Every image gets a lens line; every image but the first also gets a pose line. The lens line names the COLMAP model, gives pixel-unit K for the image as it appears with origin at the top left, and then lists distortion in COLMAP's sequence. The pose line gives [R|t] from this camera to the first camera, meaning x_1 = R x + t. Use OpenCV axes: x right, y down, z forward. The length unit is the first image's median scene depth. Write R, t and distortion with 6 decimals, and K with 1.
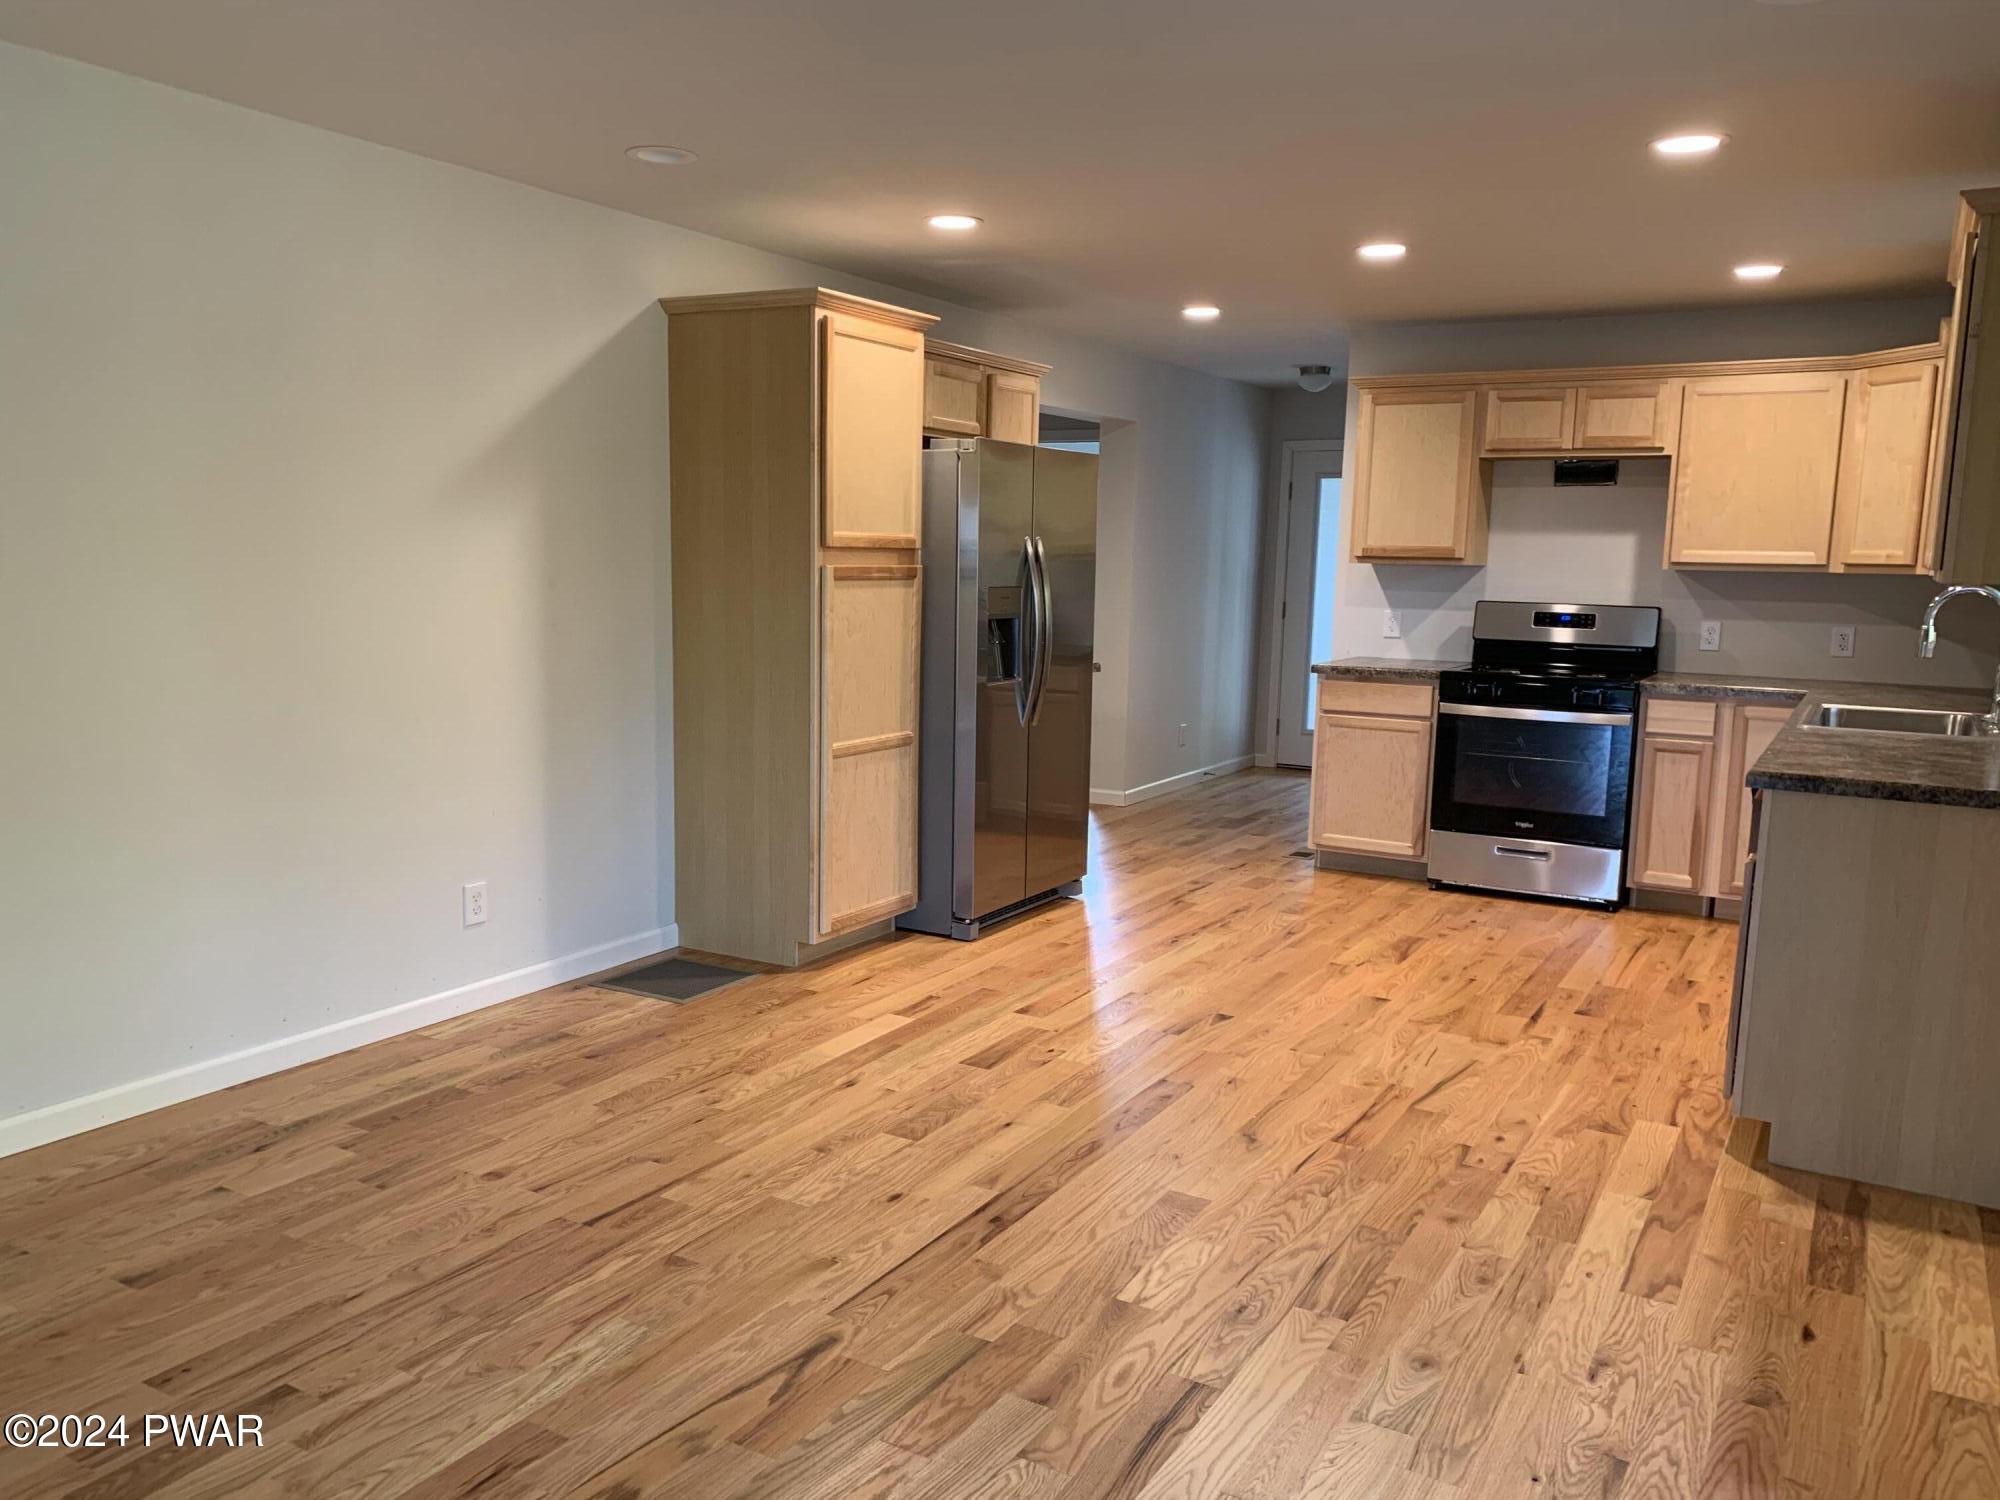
lens RADIAL K [[1505.2, 0, 1000.1], [0, 1505.2, 737.4], [0, 0, 1]] dist [-0.004296, -0.005658]
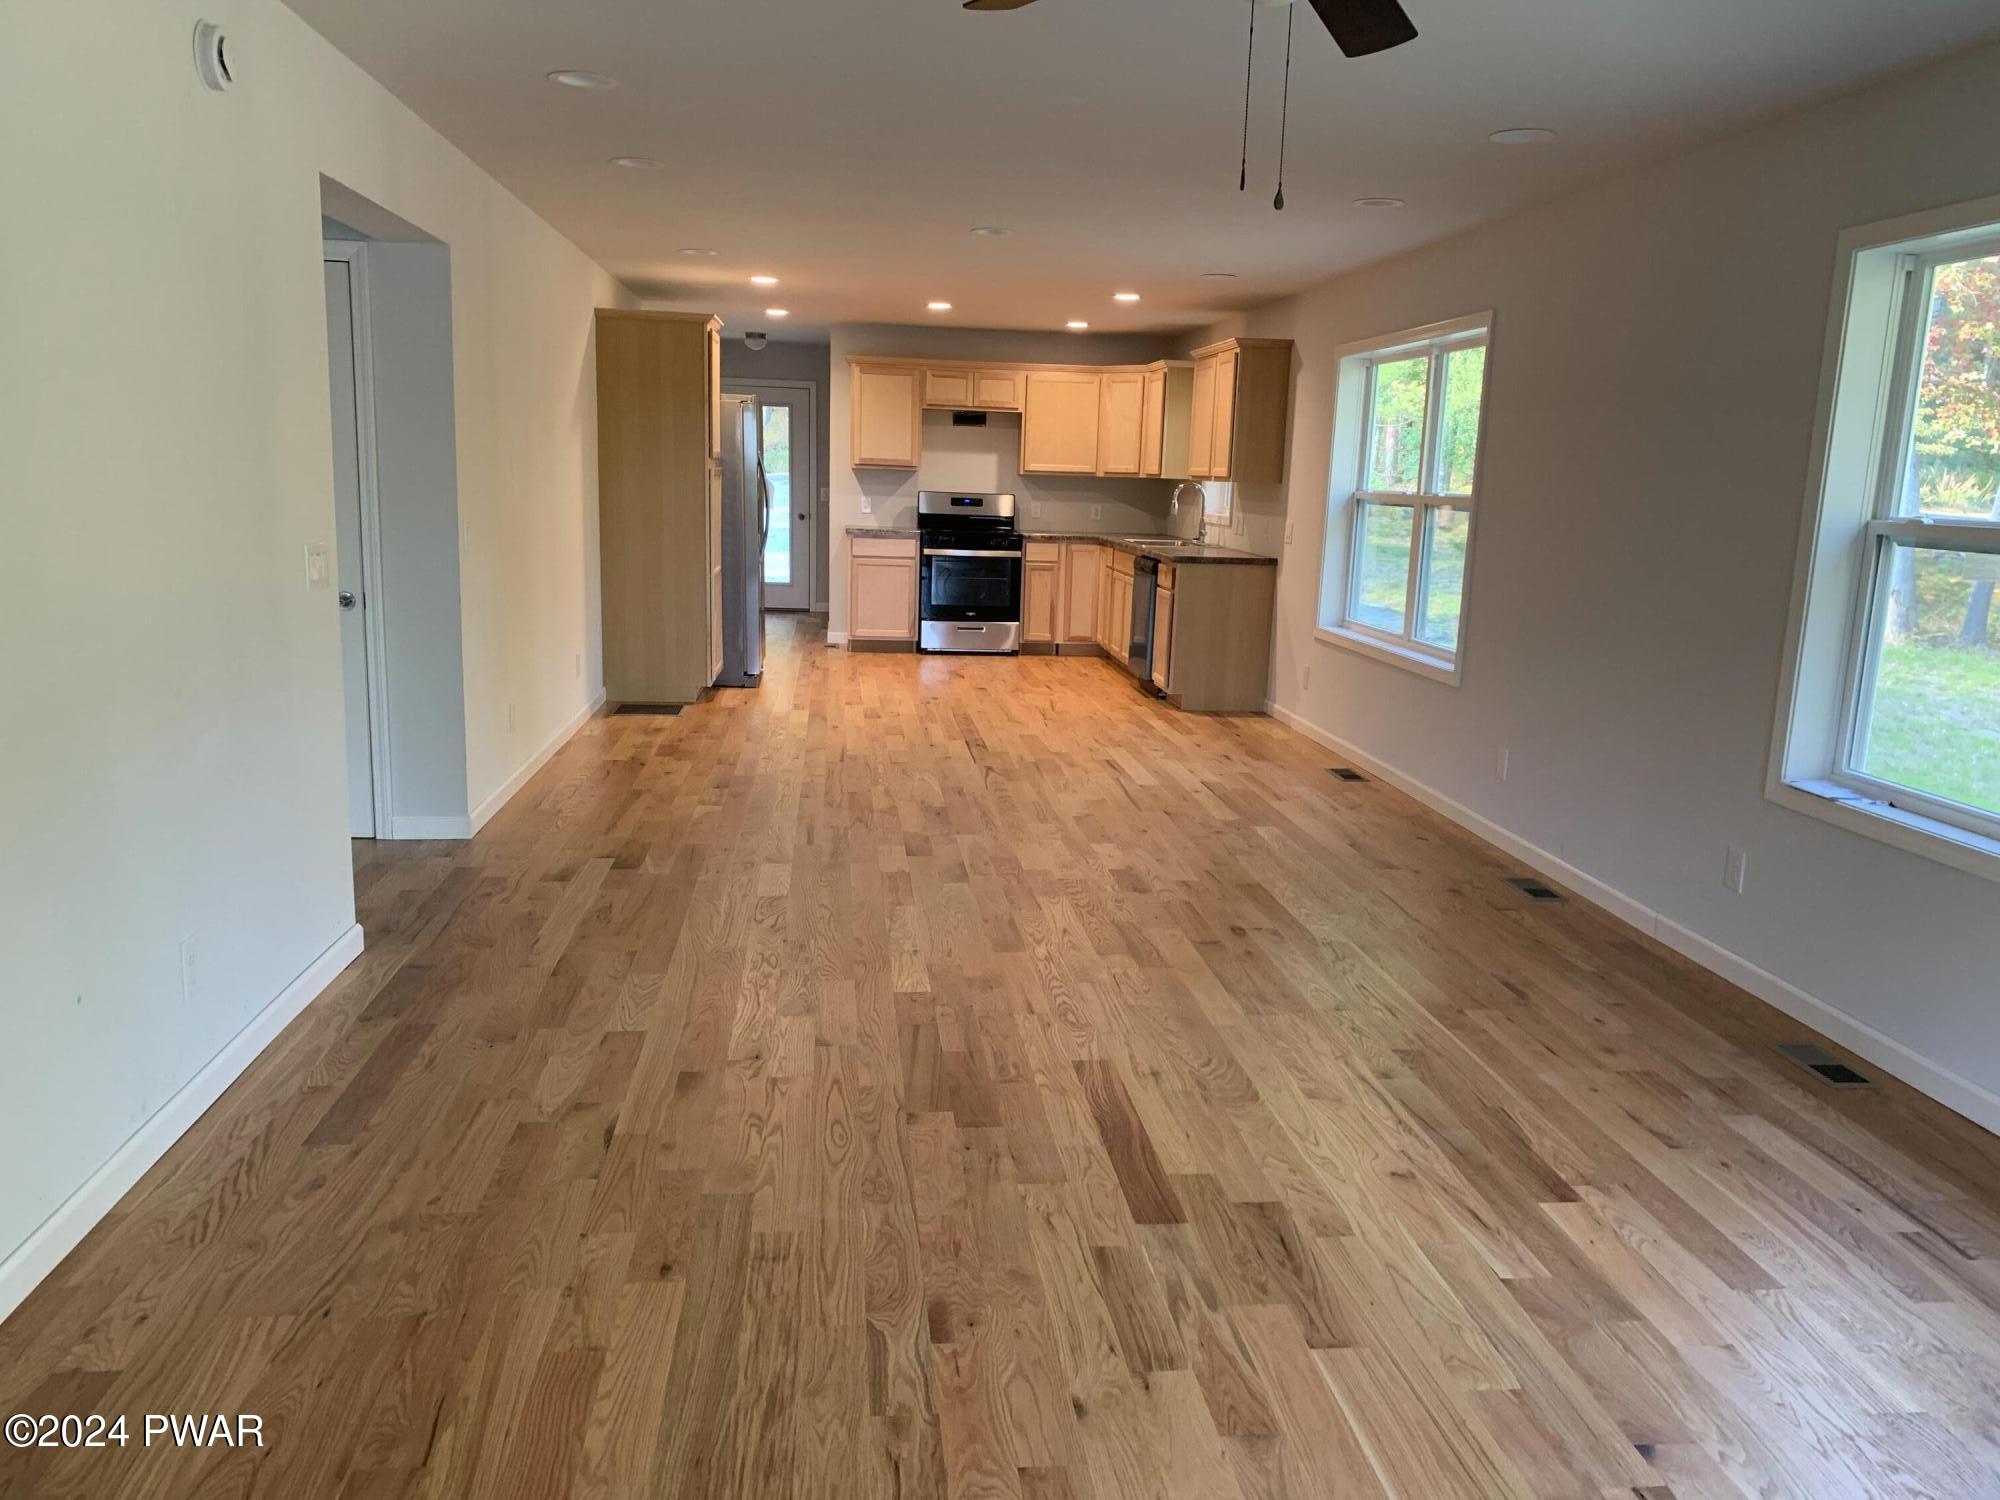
lens RADIAL K [[1505.2, 0, 995.9], [0, 1505.2, 757.6], [0, 0, 1]] dist [-0.004296, -0.005658]
pose [[0.796378, -0.104202, 0.595756, -0.730717], [0.055043, 0.993445, 0.100181, 0.049740], [-0.602290, -0.046990, 0.796893, -0.490994]]
